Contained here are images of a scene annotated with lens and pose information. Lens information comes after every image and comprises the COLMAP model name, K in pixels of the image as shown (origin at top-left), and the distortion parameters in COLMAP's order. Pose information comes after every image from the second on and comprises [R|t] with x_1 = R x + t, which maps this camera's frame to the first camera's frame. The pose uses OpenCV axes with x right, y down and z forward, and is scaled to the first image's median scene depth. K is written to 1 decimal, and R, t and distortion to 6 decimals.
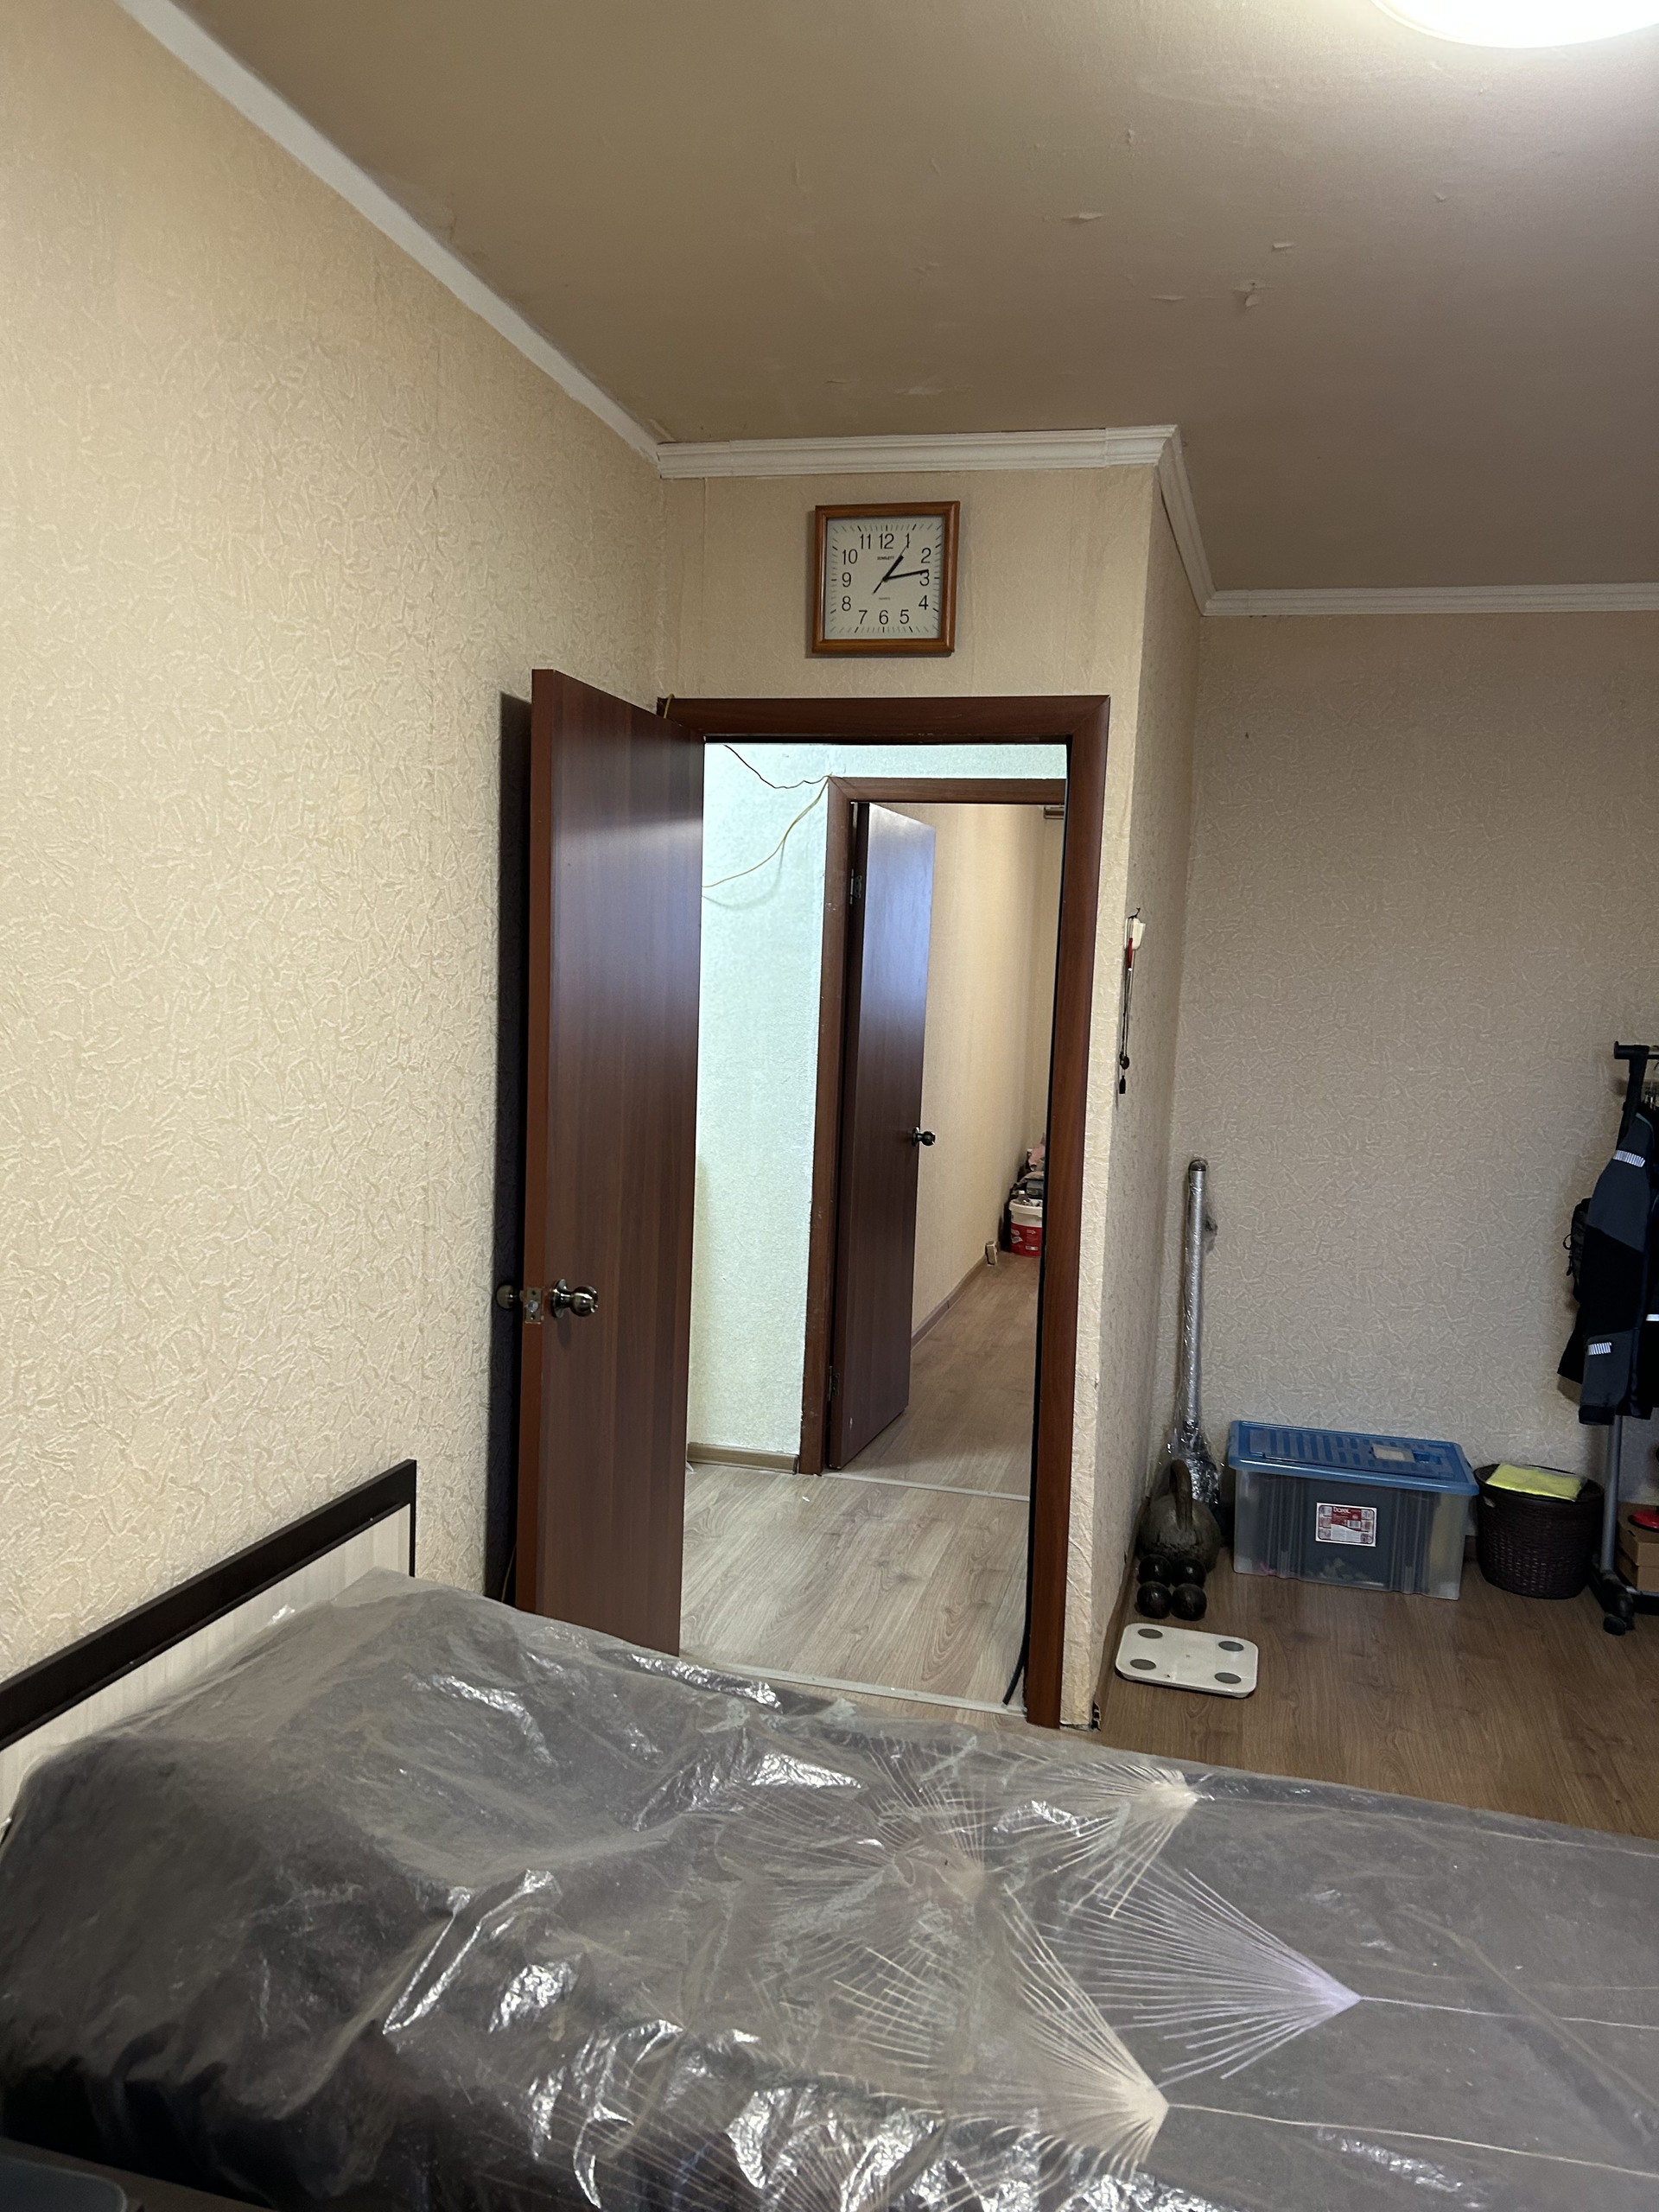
lens RADIAL K [[1620.4, 0, 826.1], [0, 1620.4, 1087.8], [0, 0, 1]] dist [0.002536, -0.001760]
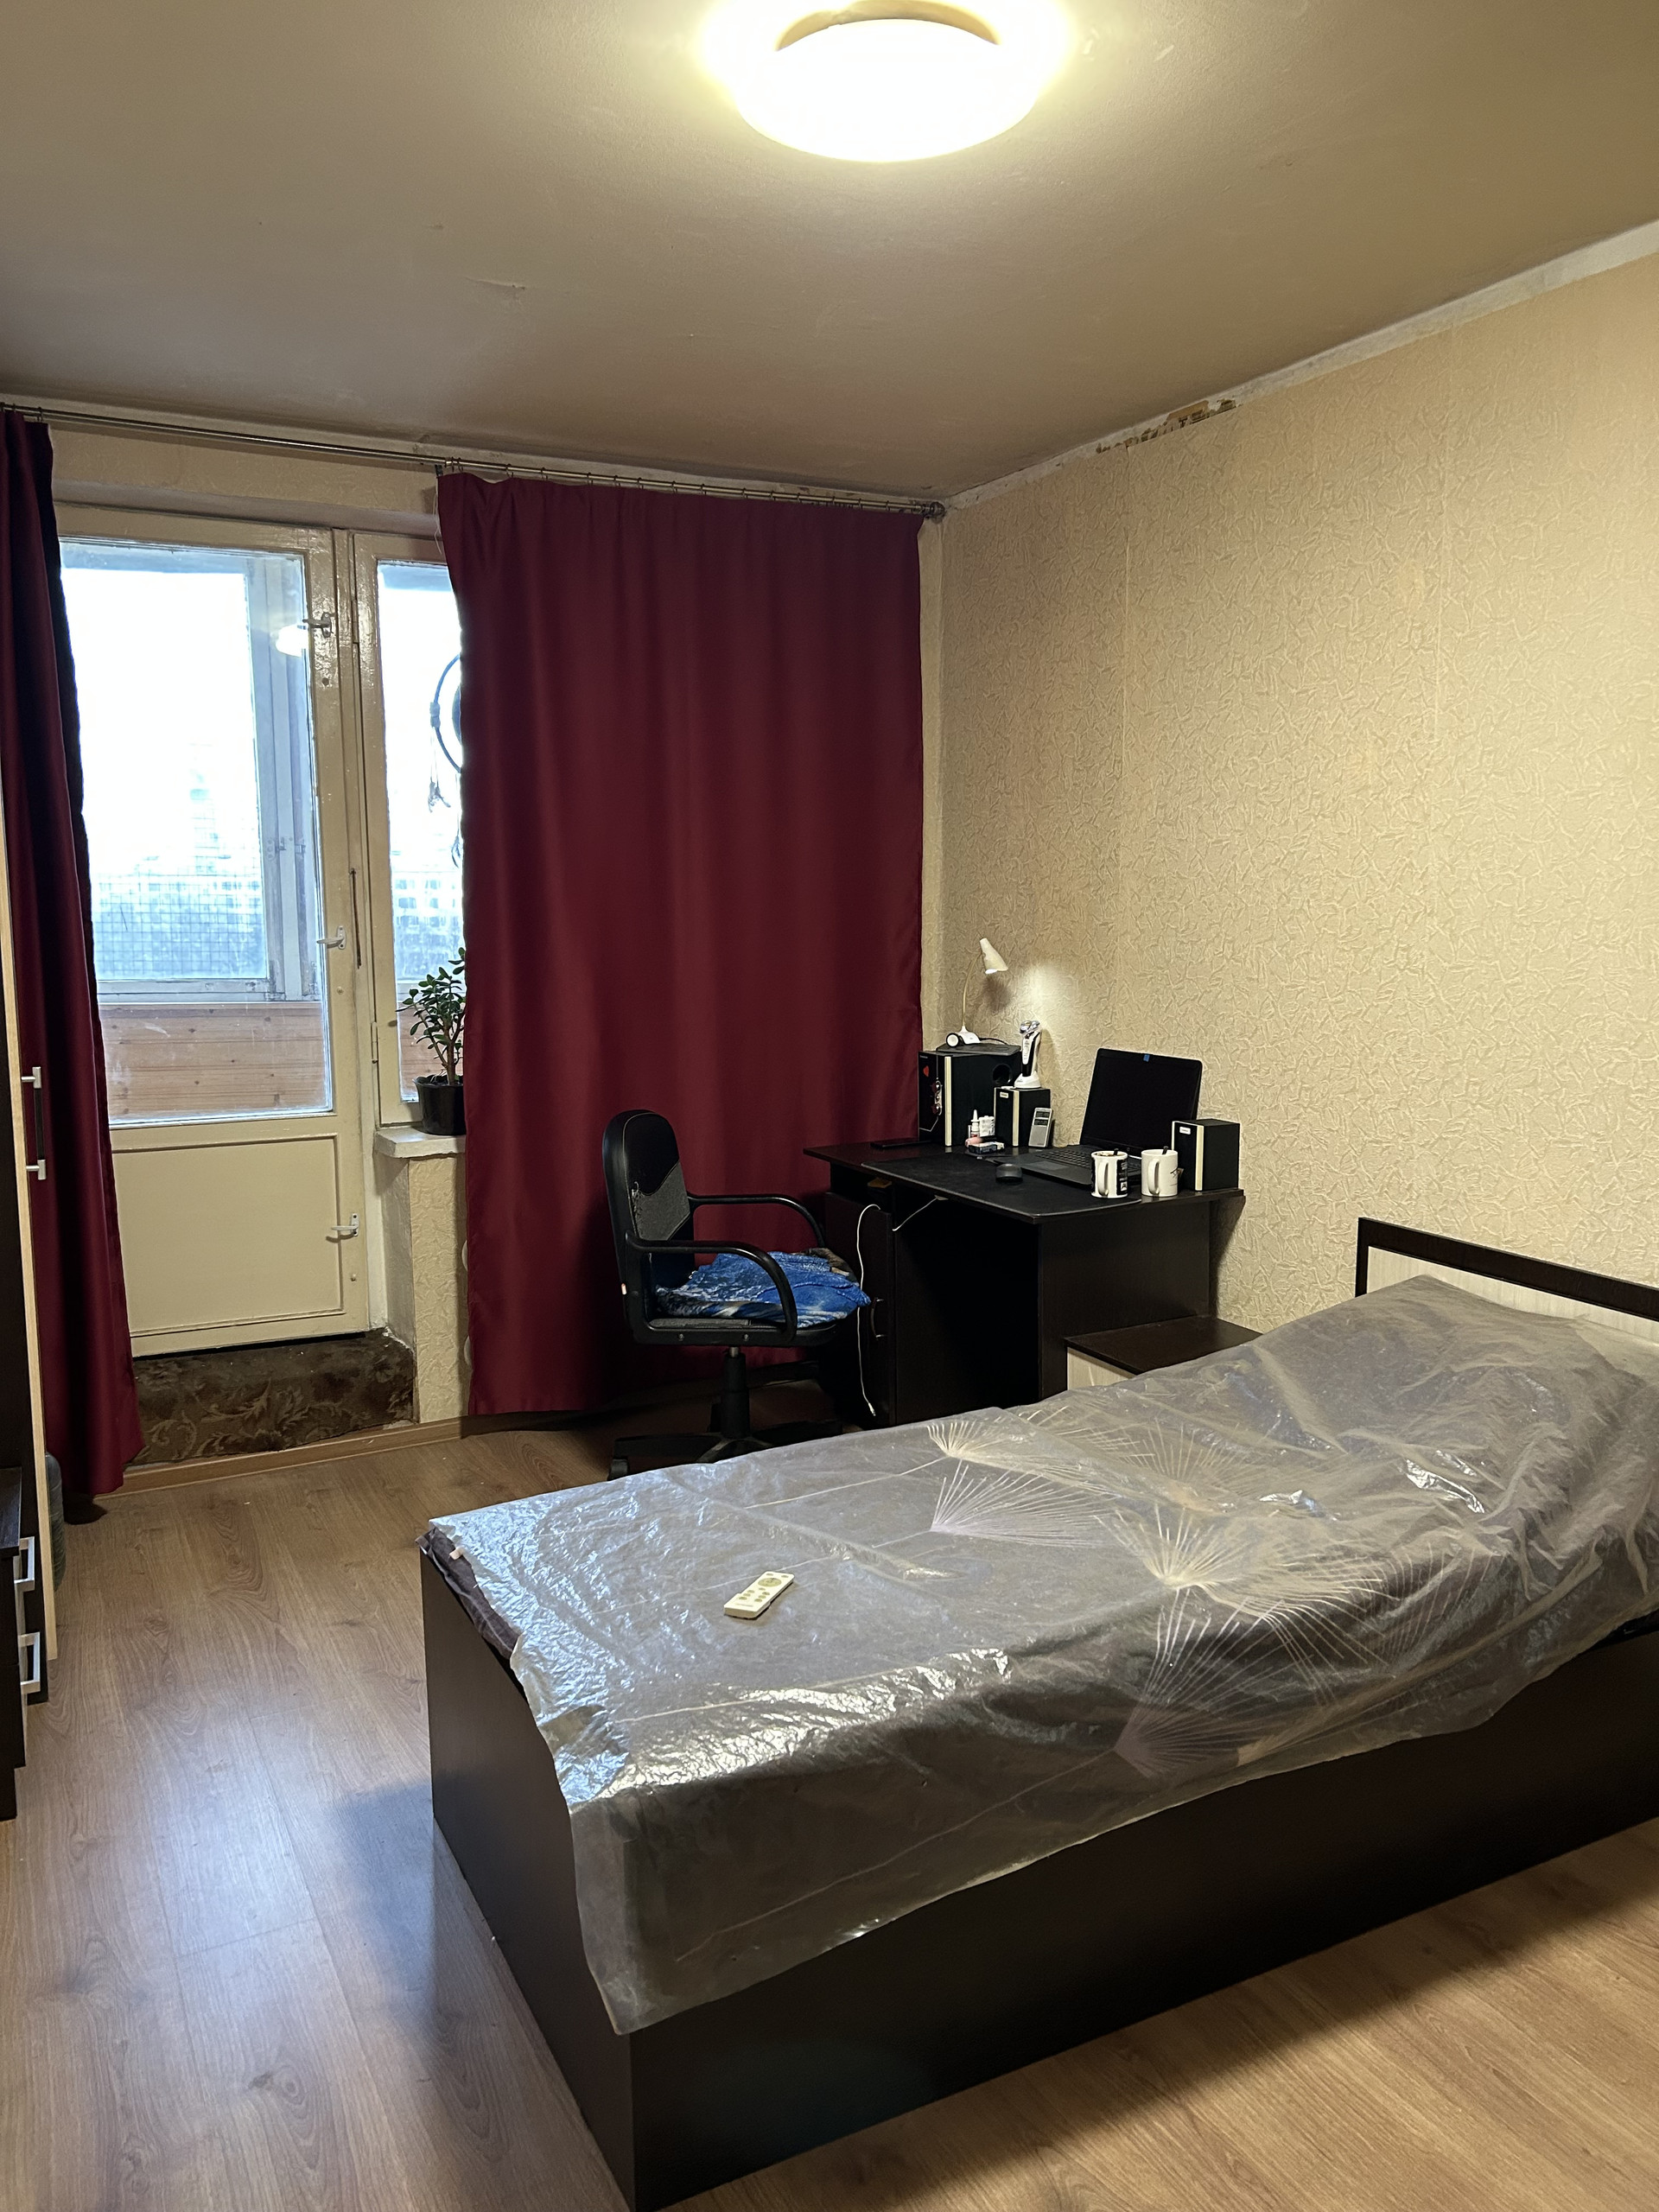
lens RADIAL K [[1620.4, 0, 826.1], [0, 1620.4, 1087.8], [0, 0, 1]] dist [0.002536, -0.001760]
pose [[-0.742634, 0.050816, -0.667767, 1.188040], [-0.070504, 0.985643, 0.153415, -0.049521], [0.665976, 0.161011, -0.728390, 1.695049]]
